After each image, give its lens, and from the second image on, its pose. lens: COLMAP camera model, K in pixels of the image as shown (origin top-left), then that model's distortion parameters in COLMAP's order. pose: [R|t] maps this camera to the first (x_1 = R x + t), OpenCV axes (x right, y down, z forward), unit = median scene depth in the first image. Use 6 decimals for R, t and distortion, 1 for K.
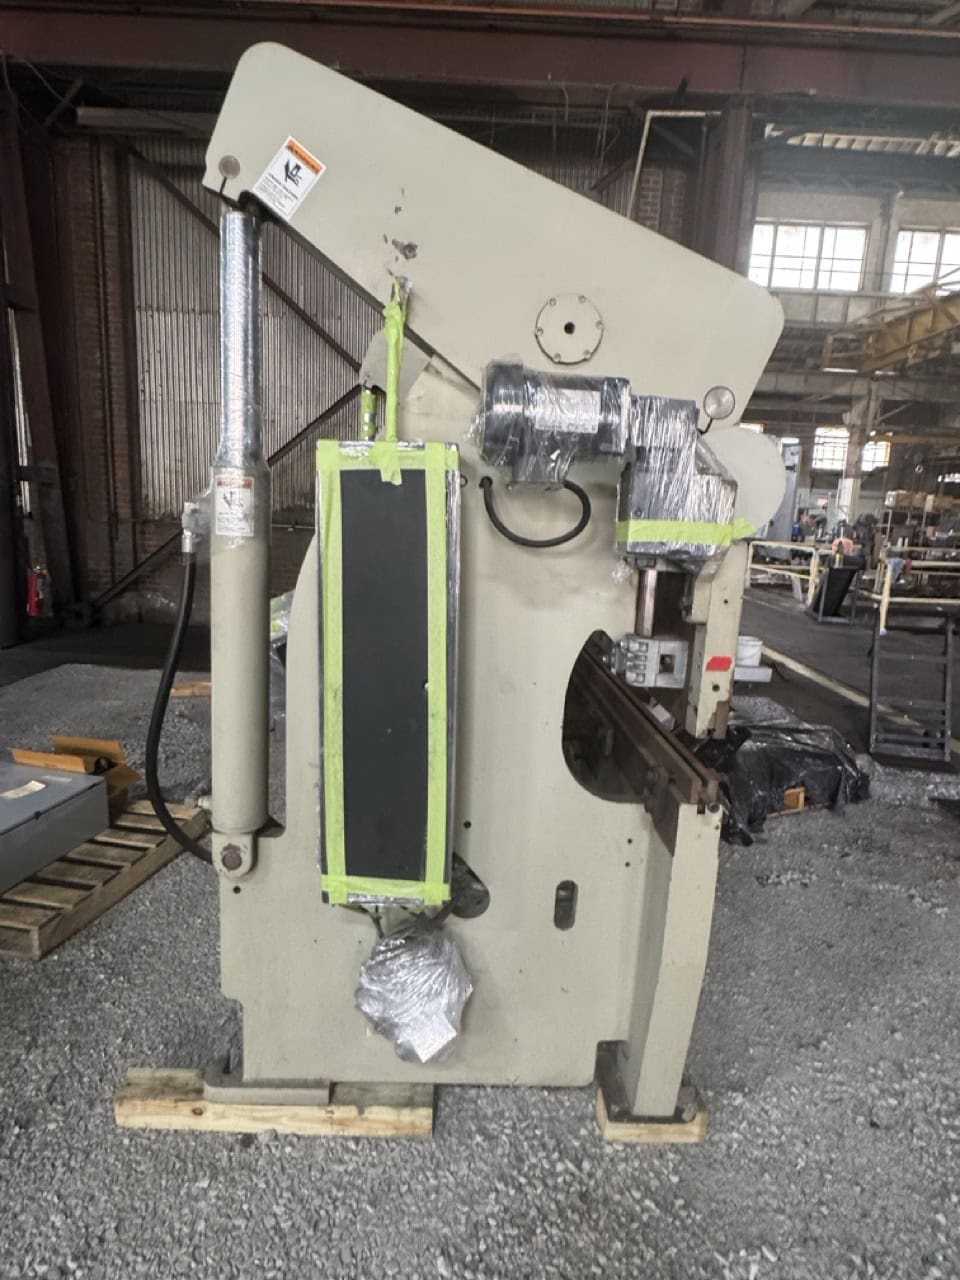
lens RADIAL K [[703.4, 0, 479.3], [0, 703.4, 639.9], [0, 0, 1]] dist [-0.001732, -0.000671]
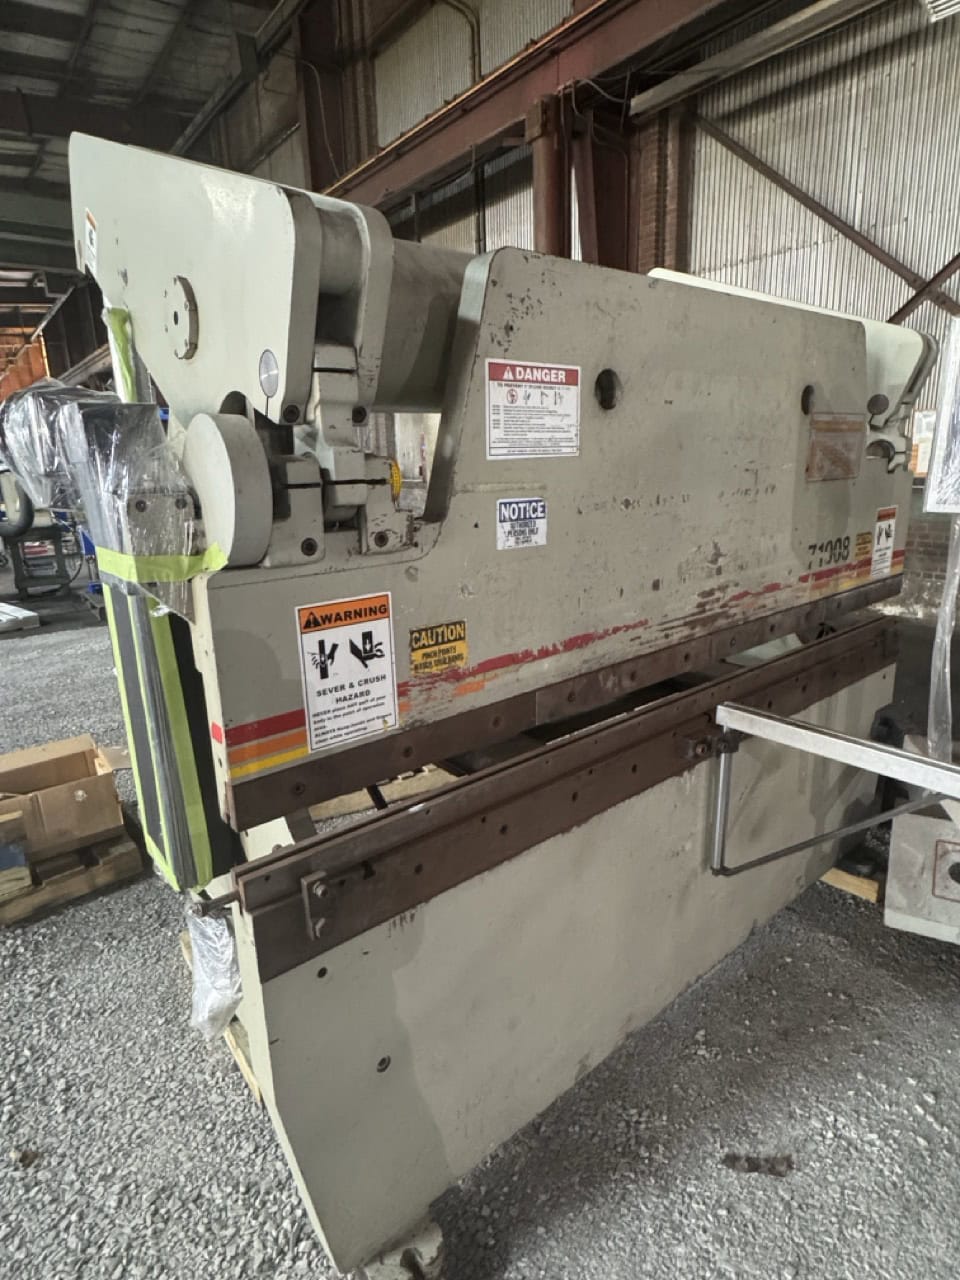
lens RADIAL K [[703.4, 0, 481.6], [0, 703.4, 631.6], [0, 0, 1]] dist [-0.001732, -0.000671]
pose [[0.613944, 0.128644, -0.778796, 0.867258], [-0.084428, 0.991672, 0.097251, -0.136465], [0.784822, 0.006045, 0.619692, 0.599283]]
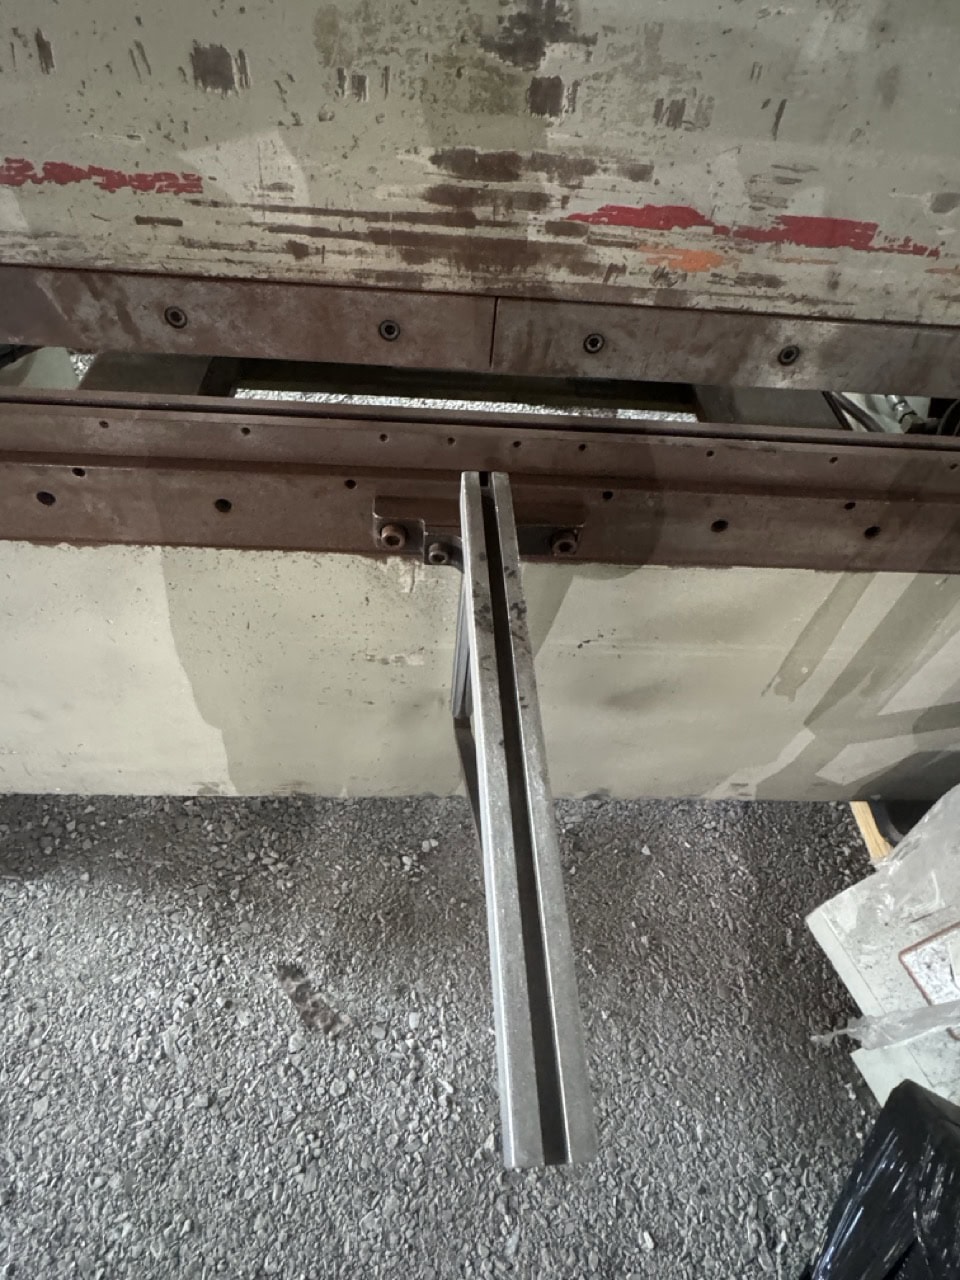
lens RADIAL K [[703.4, 0, 483.4], [0, 703.4, 634.6], [0, 0, 1]] dist [-0.001732, -0.000671]
pose [[0.000557, 0.741000, -0.671505, 0.669529], [-0.257273, 0.649007, 0.715961, -0.217071], [0.966339, 0.172361, 0.191000, 1.460322]]
